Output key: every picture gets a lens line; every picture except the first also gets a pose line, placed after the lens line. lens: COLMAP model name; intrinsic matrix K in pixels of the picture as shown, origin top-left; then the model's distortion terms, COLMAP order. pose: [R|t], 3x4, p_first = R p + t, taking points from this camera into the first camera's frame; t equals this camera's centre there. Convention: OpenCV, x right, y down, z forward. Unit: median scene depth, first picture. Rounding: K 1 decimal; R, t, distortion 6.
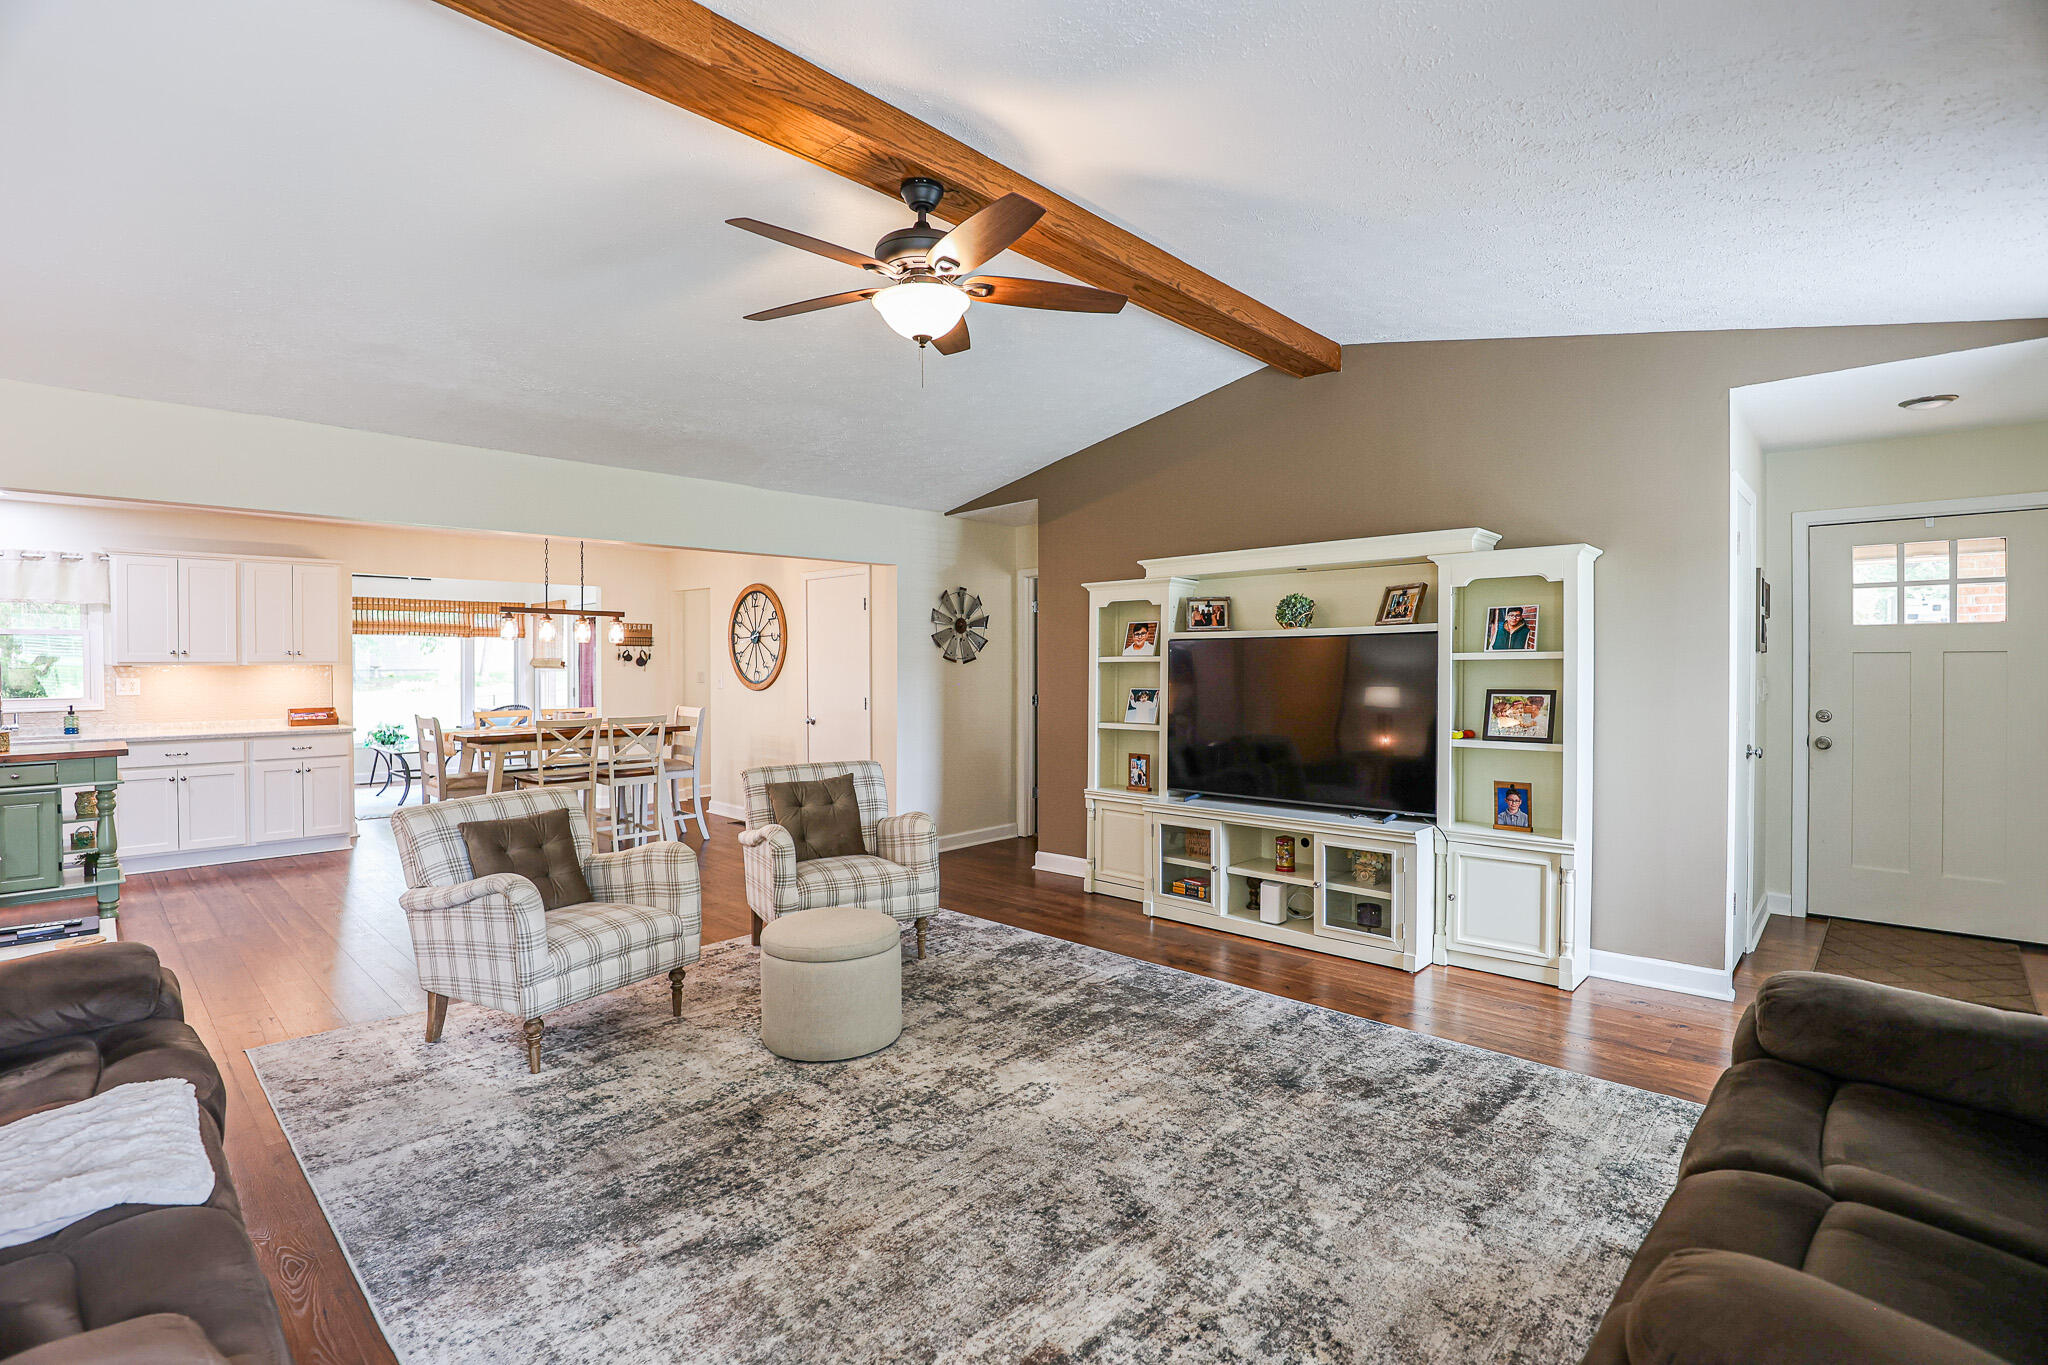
lens RADIAL K [[946.3, 0, 1018.4], [0, 946.3, 670.2], [0, 0, 1]] dist [-0.034292, 0.007733]
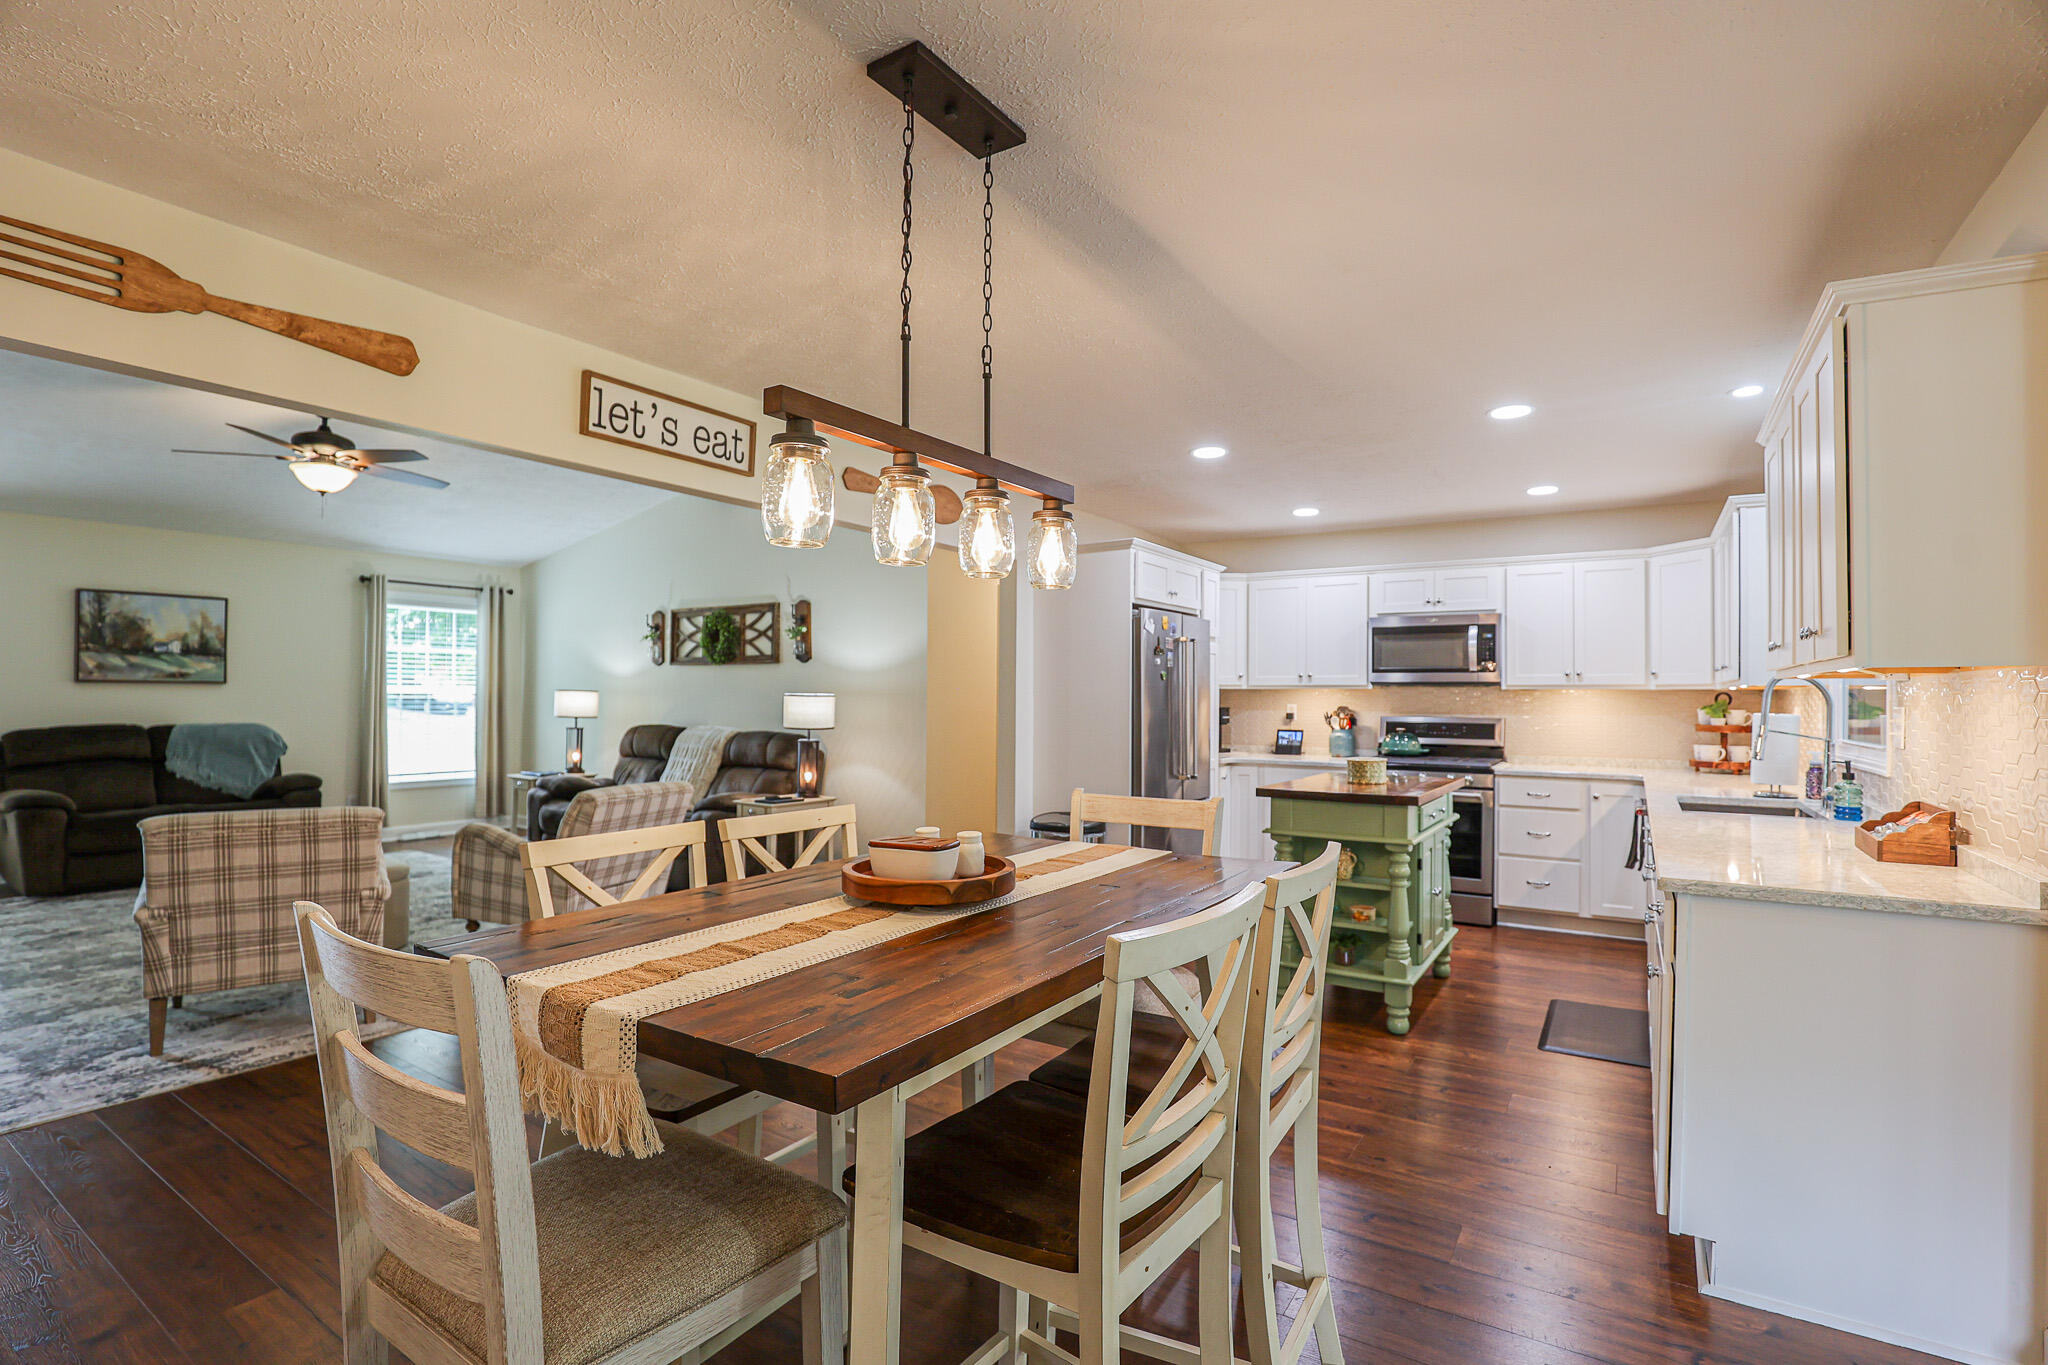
lens RADIAL K [[954.7, 0, 1020.0], [0, 954.7, 690.8], [0, 0, 1]] dist [-0.042991, 0.000025]
pose [[-0.983328, -0.005827, -0.181745, -0.397771], [-0.007246, 0.999948, 0.007145, 0.000401], [0.181694, 0.008343, -0.983320, 1.106627]]
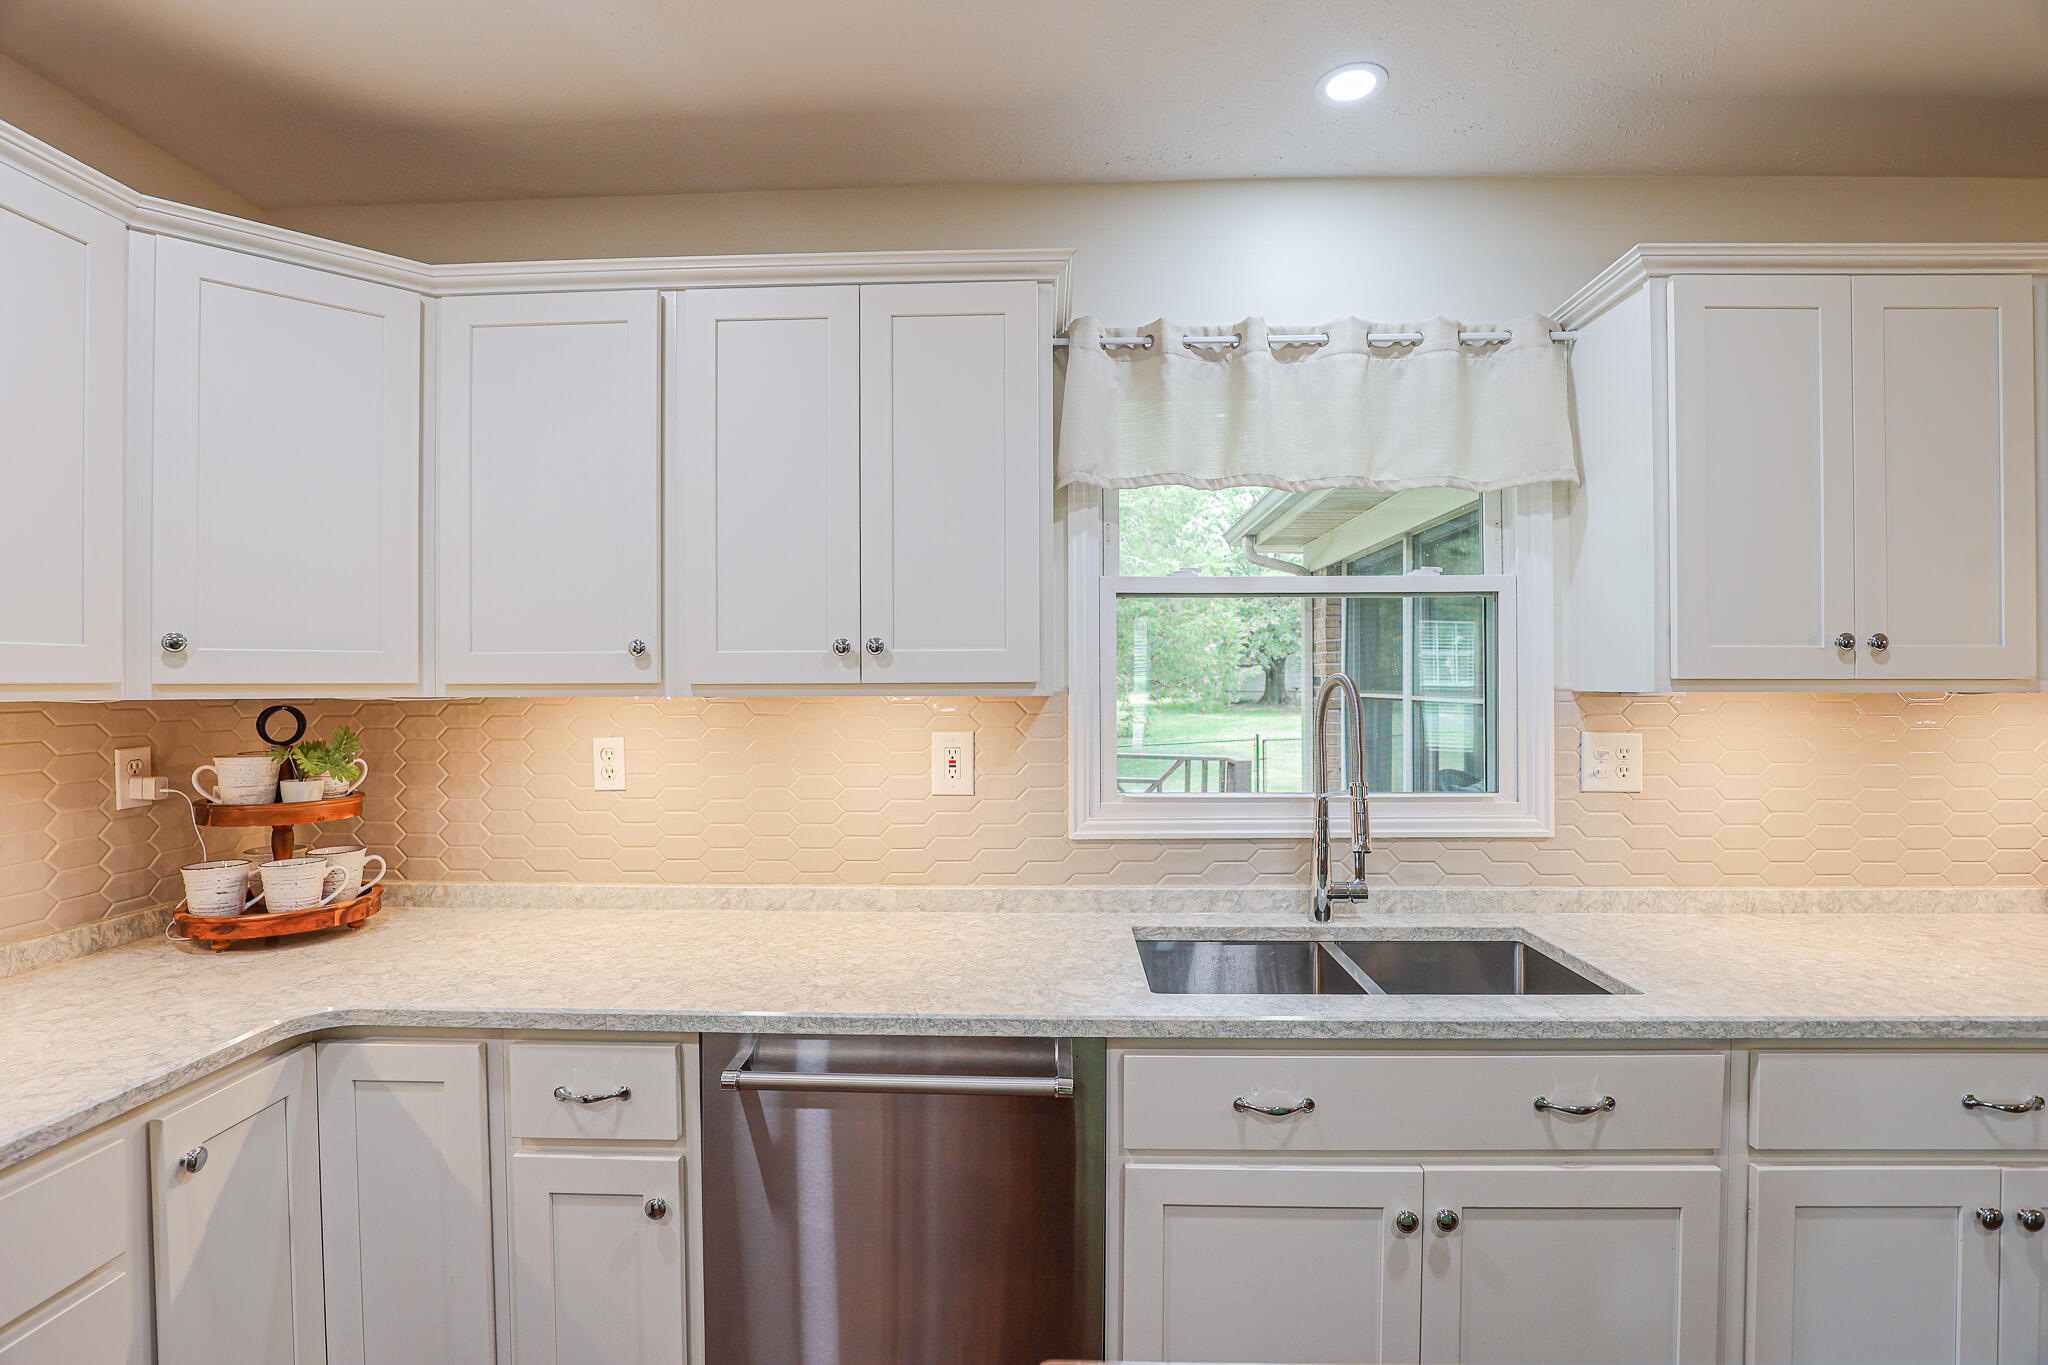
lens RADIAL K [[955.6, 0, 1024.0], [0, 955.6, 682.5], [0, 0, 1]] dist [-0.027833, 0.000449]
pose [[0.660897, -0.000932, -0.750476, -0.707111], [-0.008980, 0.999918, -0.009151, -0.002662], [0.750423, 0.012787, 0.660835, 0.535887]]
